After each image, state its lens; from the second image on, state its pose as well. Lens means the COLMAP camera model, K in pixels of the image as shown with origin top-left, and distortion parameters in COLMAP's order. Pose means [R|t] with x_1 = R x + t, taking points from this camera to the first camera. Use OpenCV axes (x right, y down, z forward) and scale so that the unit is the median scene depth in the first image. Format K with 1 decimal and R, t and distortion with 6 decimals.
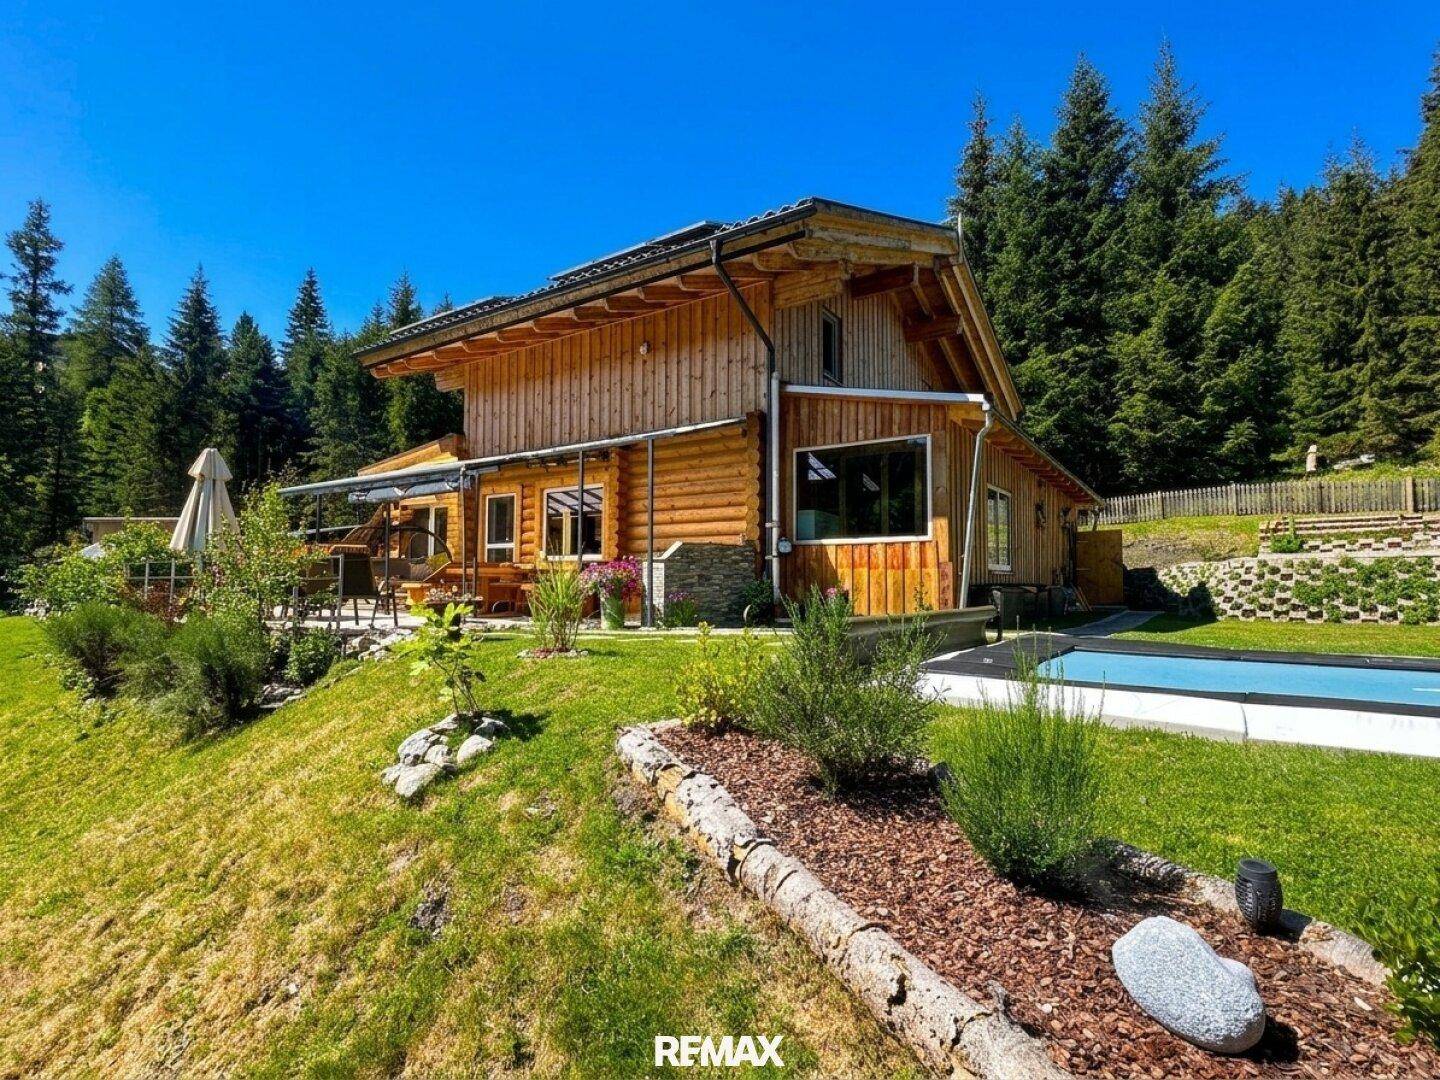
lens RADIAL K [[748.3, 0, 664.9], [0, 748.3, 539.6], [0, 0, 1]] dist [-0.003099, -0.000745]
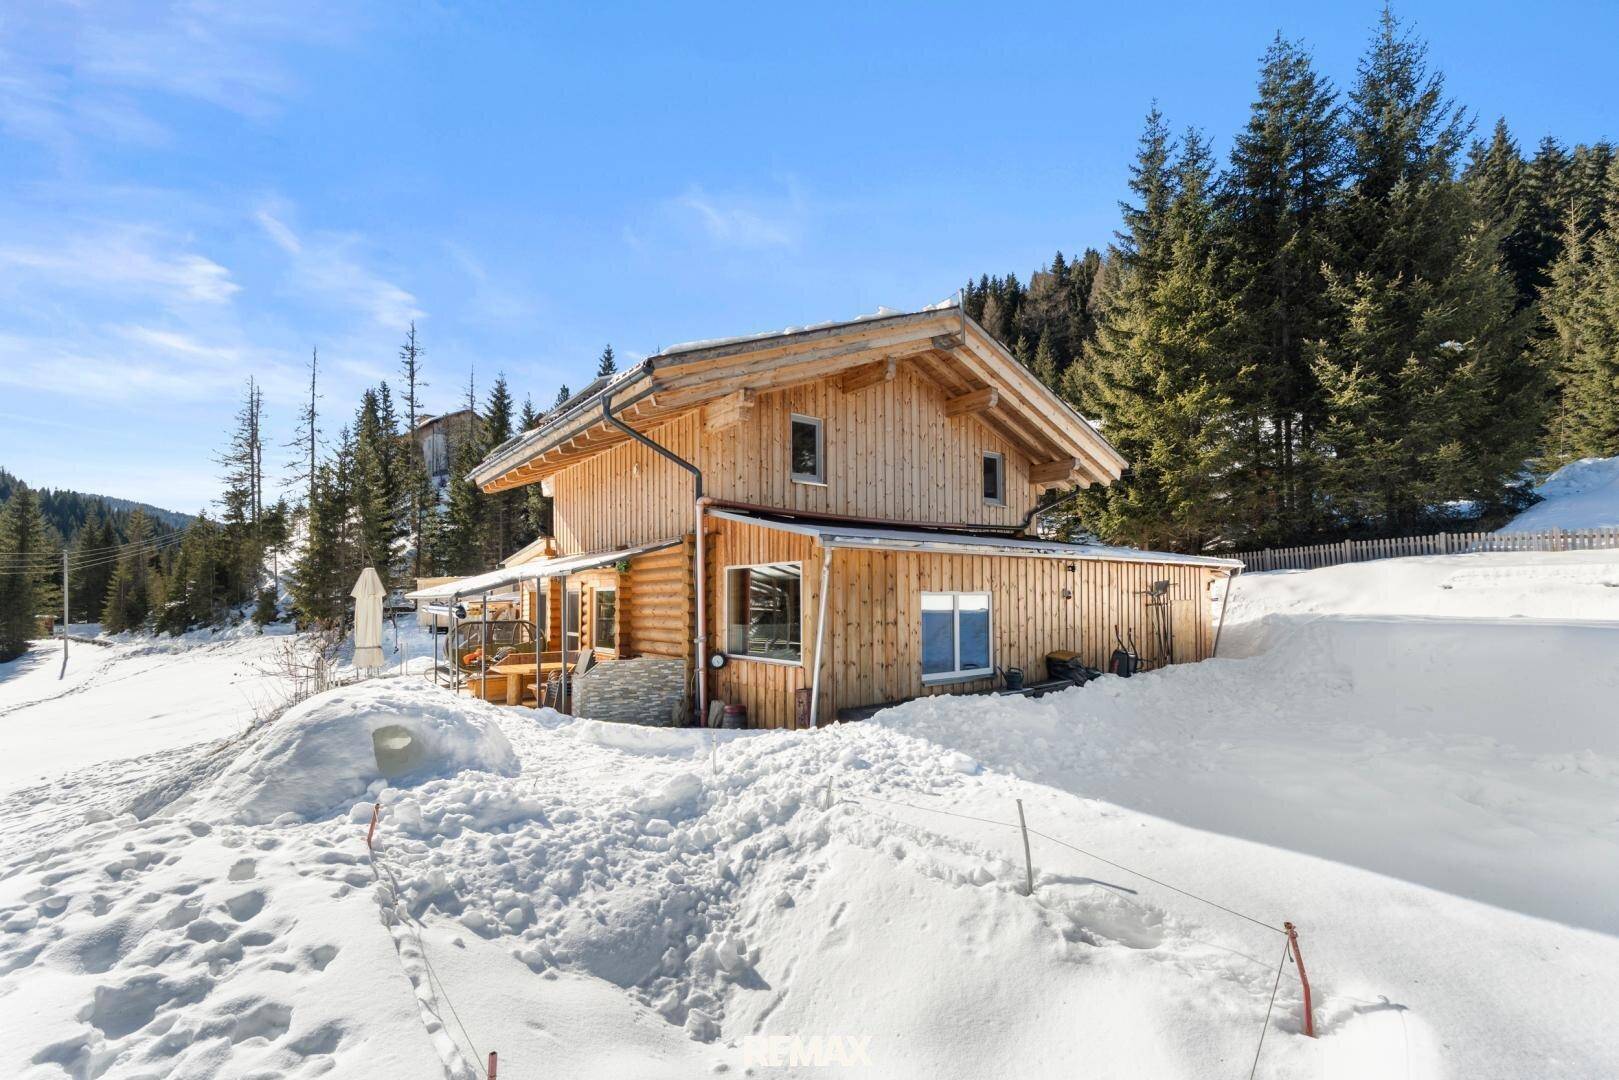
lens RADIAL K [[733.1, 0, 775.2], [0, 733.1, 589.5], [0, 0, 1]] dist [-0.012136, -0.000269]
pose [[0.952591, -0.029359, -0.302834, 0.472649], [0.043733, 0.998210, 0.040791, -0.109711], [0.301095, -0.052101, 0.952170, 0.029854]]
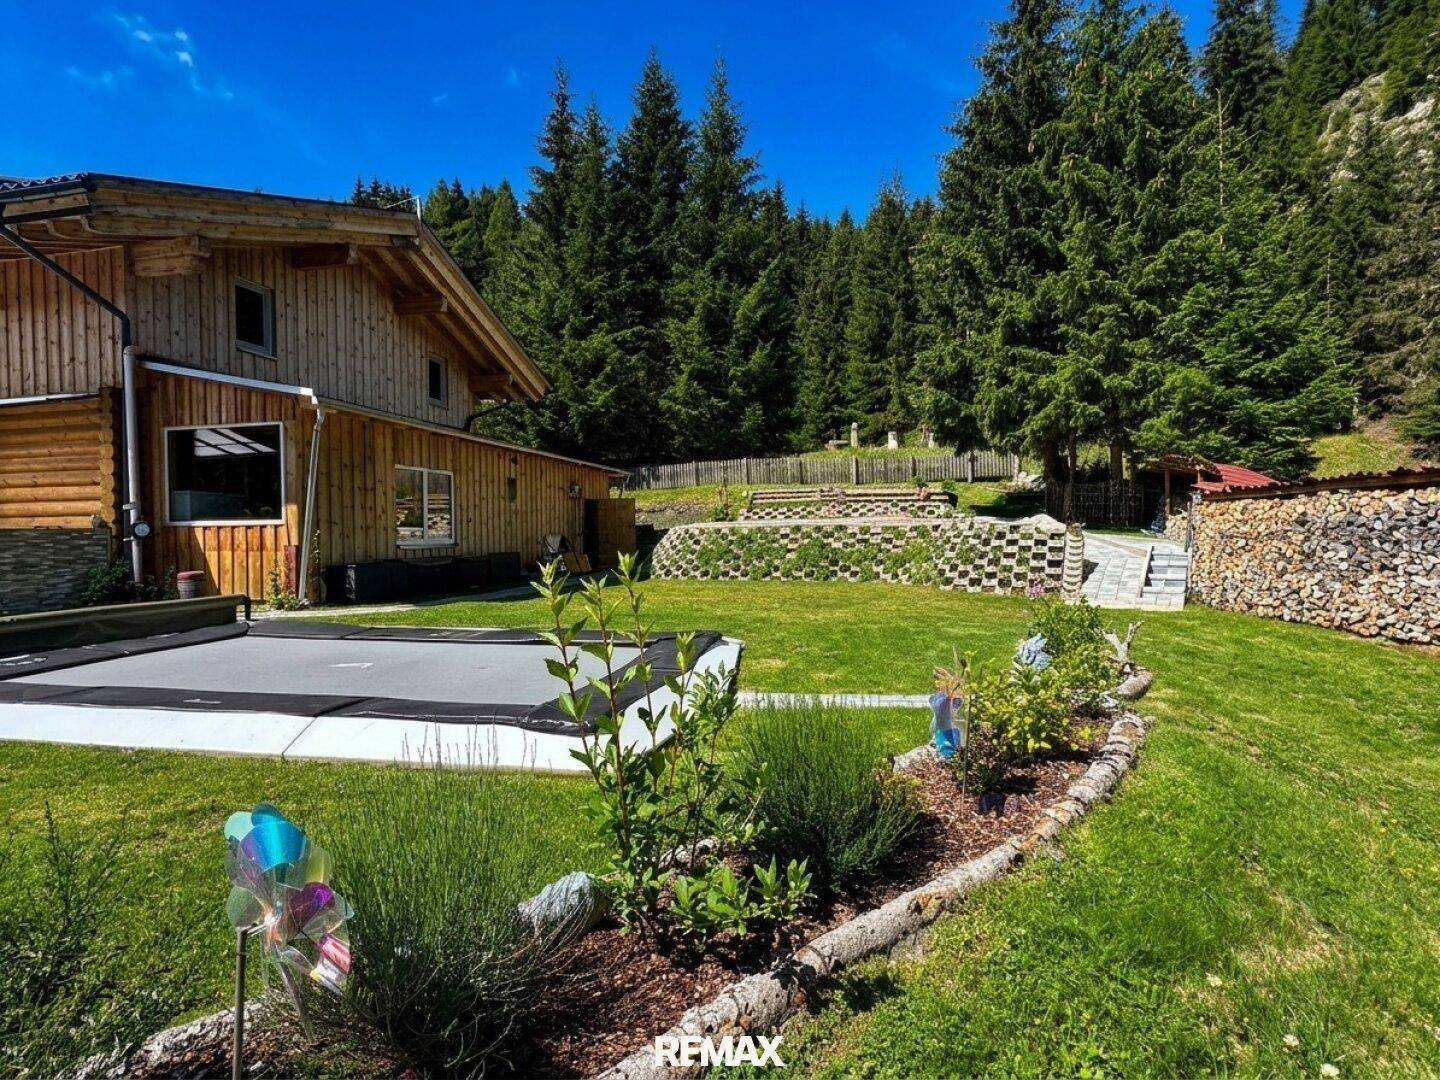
lens RADIAL K [[770.7, 0, 717.3], [0, 770.7, 541.9], [0, 0, 1]] dist [0.000473, 0.000848]
pose [[0.917437, -0.020825, 0.397336, 0.360898], [-0.006499, 0.997712, 0.067297, -0.036454], [-0.397829, -0.064323, 0.915202, -0.178347]]
